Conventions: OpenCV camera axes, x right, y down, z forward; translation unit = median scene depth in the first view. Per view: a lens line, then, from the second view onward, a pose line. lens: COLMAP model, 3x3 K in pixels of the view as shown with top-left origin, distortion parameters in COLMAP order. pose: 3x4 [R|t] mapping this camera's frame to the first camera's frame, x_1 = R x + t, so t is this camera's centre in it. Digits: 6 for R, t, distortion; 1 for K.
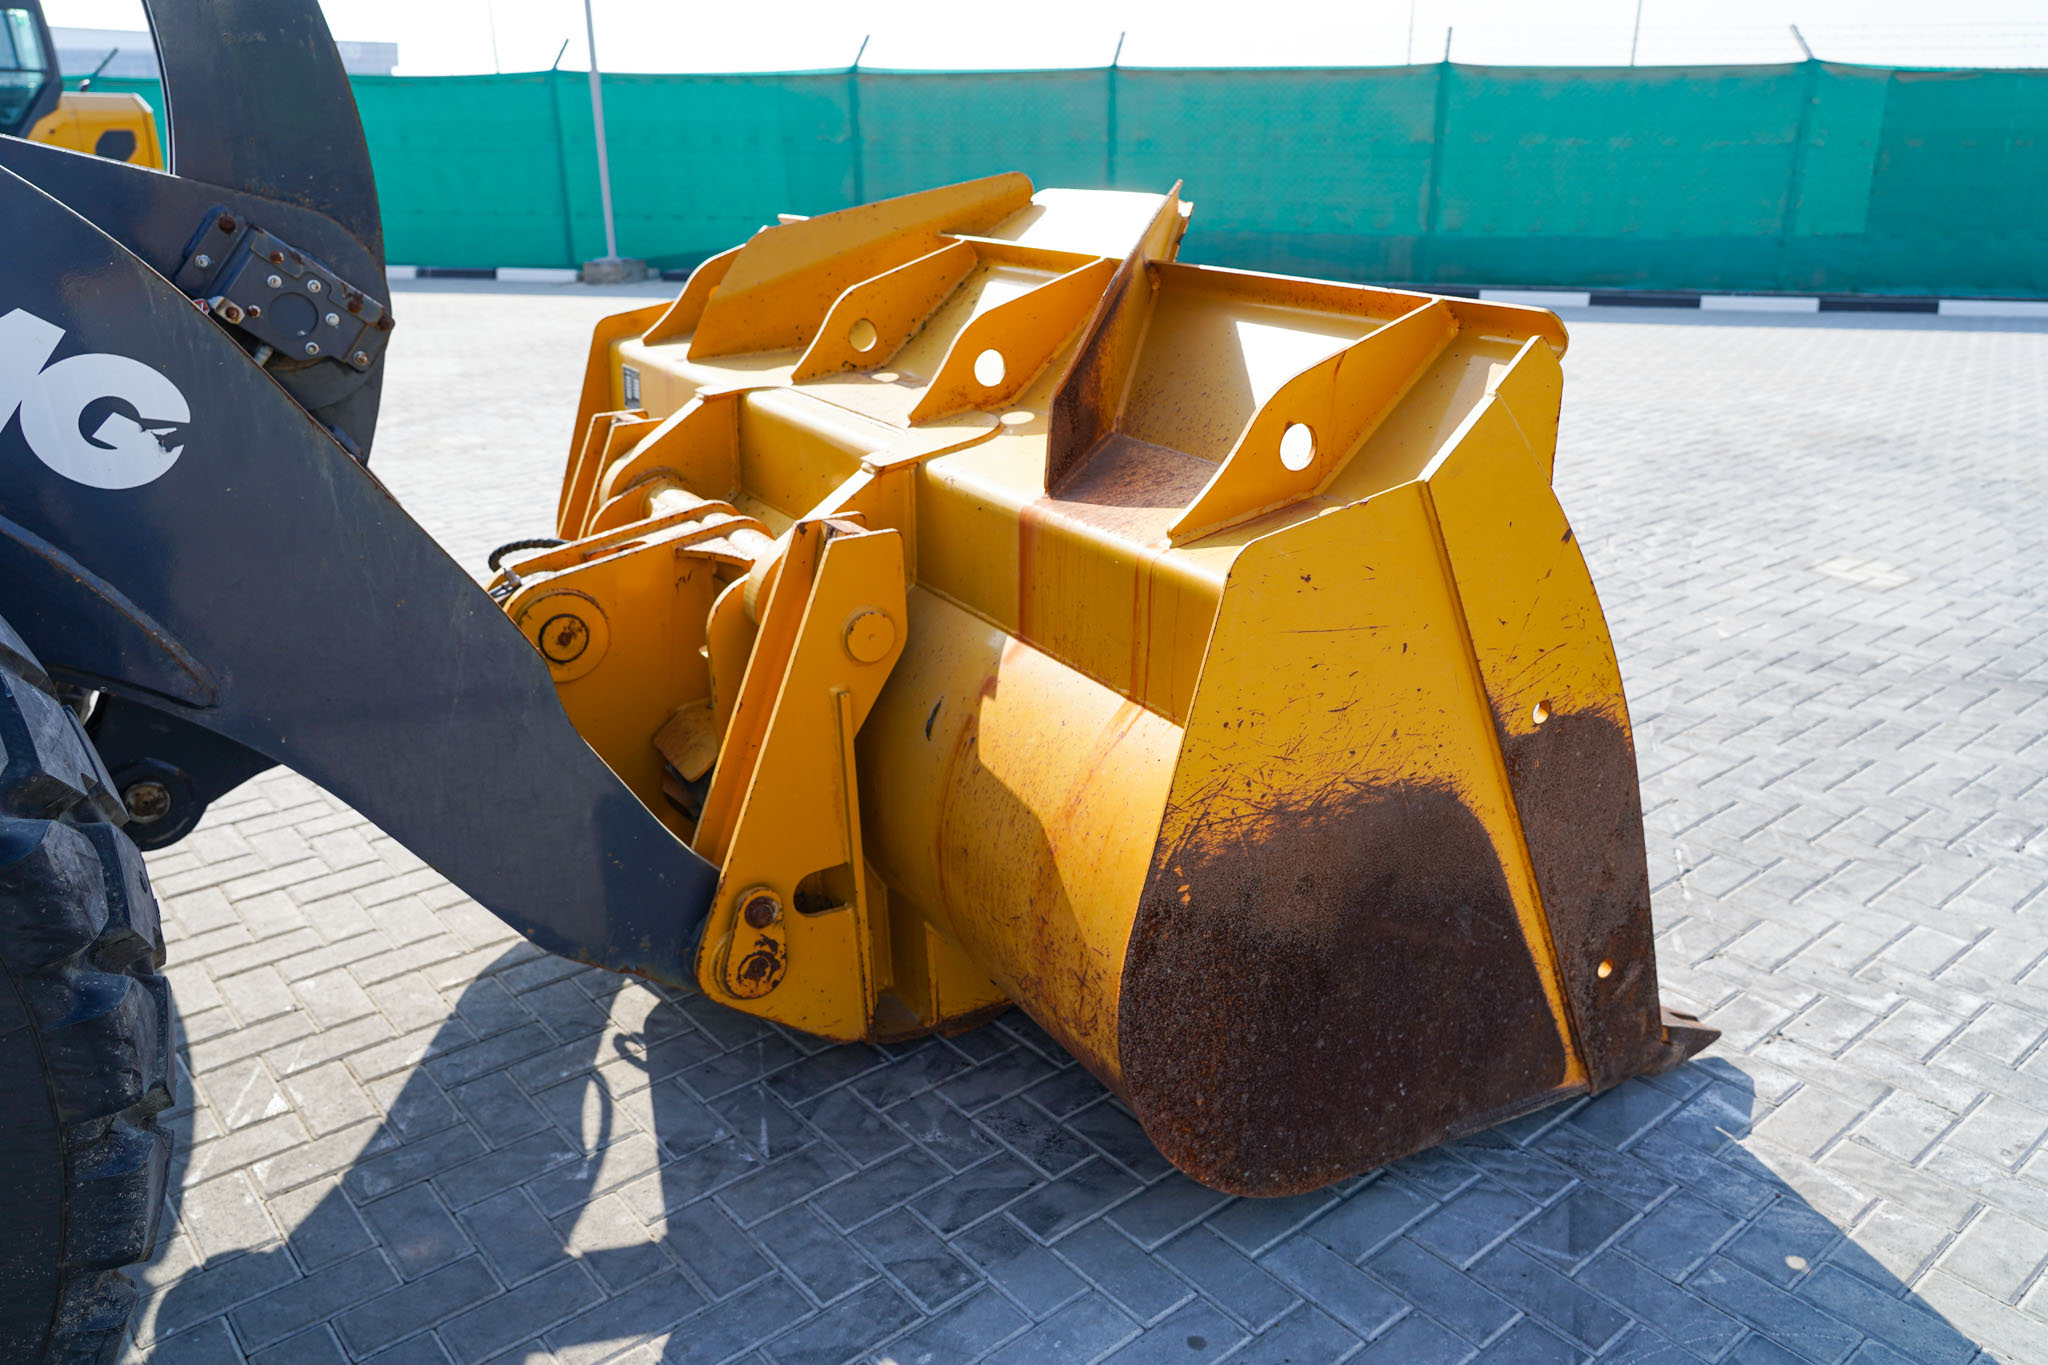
lens RADIAL K [[1538.7, 0, 1028.5], [0, 1538.7, 661.7], [0, 0, 1]] dist [-0.013059, 0.018137]
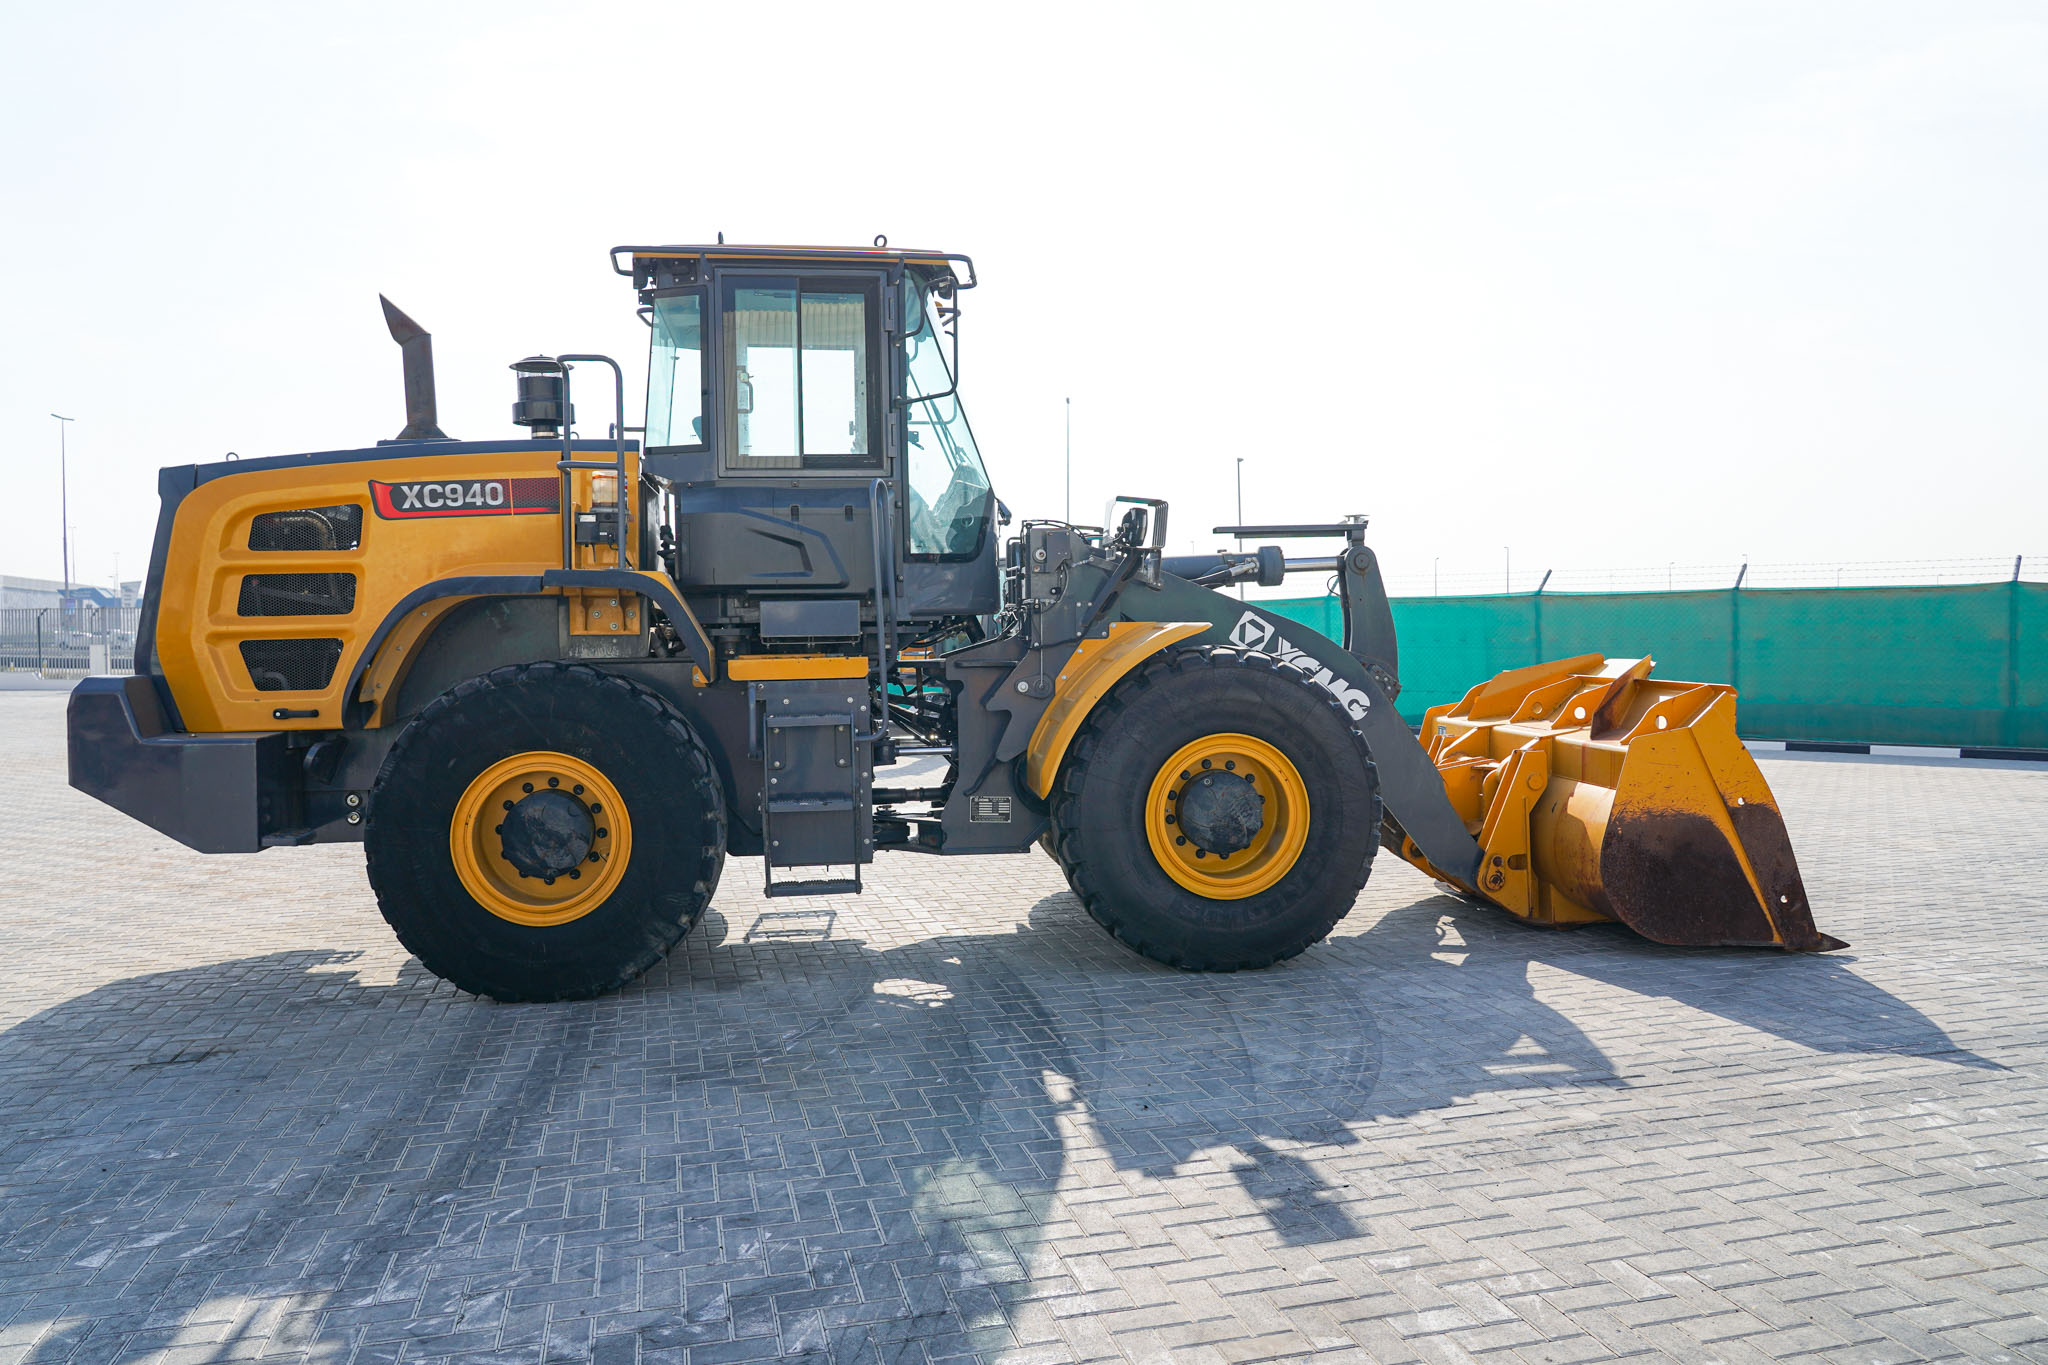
lens RADIAL K [[1387.9, 0, 1019.3], [0, 1387.9, 666.9], [0, 0, 1]] dist [-0.034887, 0.017509]
pose [[0.893623, 0.004667, -0.448794, 0.242839], [-0.140160, 0.952838, -0.269174, 0.714363], [0.426372, 0.303443, 0.852132, -2.134272]]
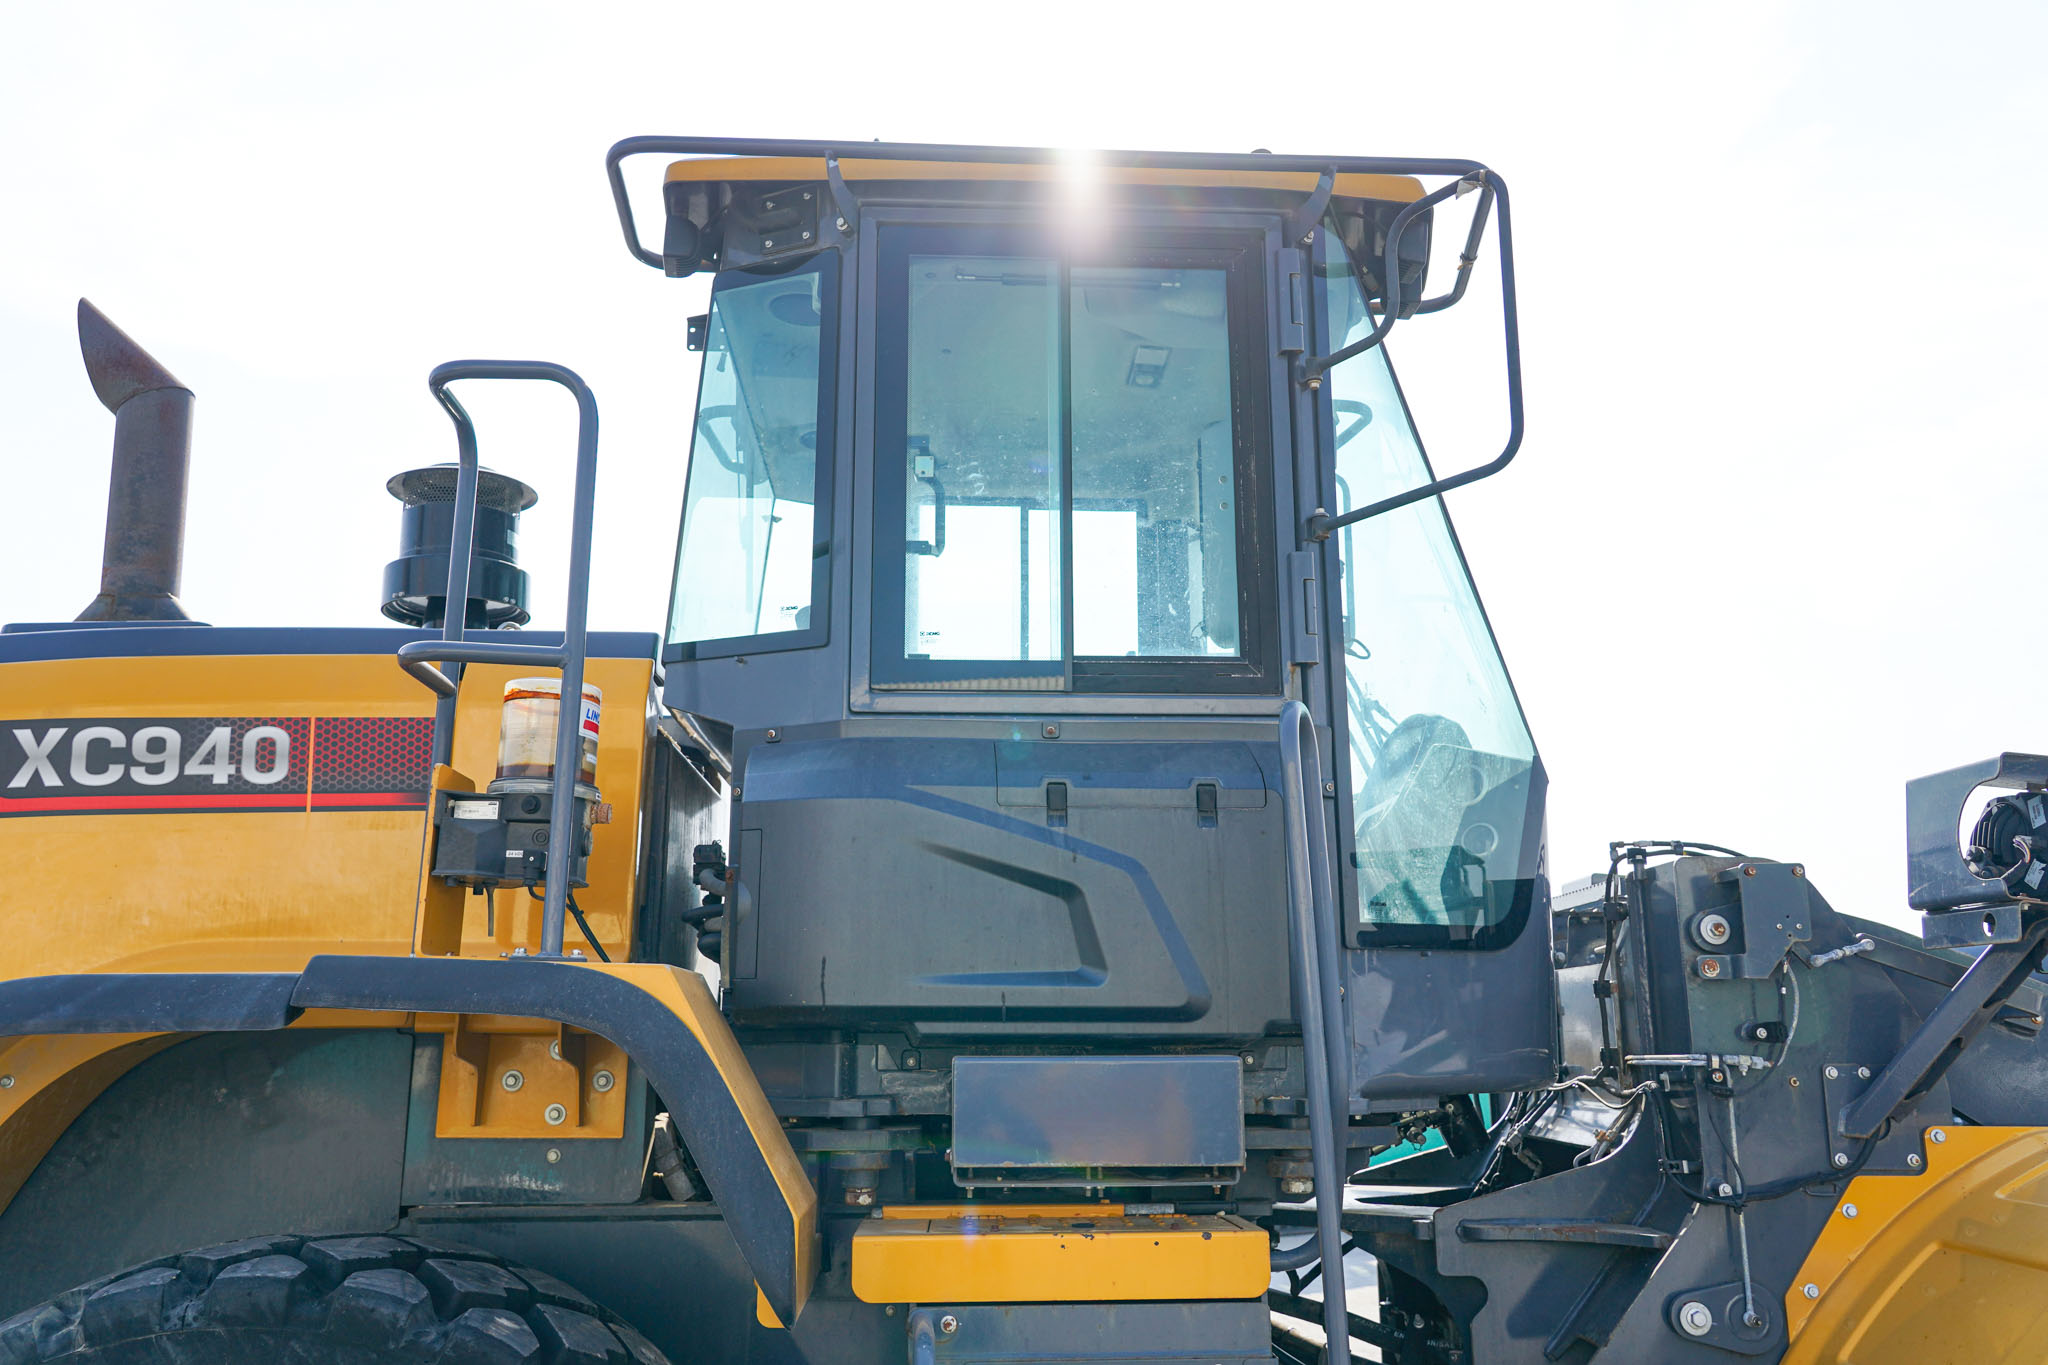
lens RADIAL K [[1617.8, 0, 1038.6], [0, 1617.8, 664.4], [0, 0, 1]] dist [0.009503, 0.005905]
pose [[0.845548, -0.117467, -0.520817, -0.787289], [-0.180744, 0.854917, -0.486260, 0.223811], [0.502374, 0.505291, 0.701642, -0.939931]]
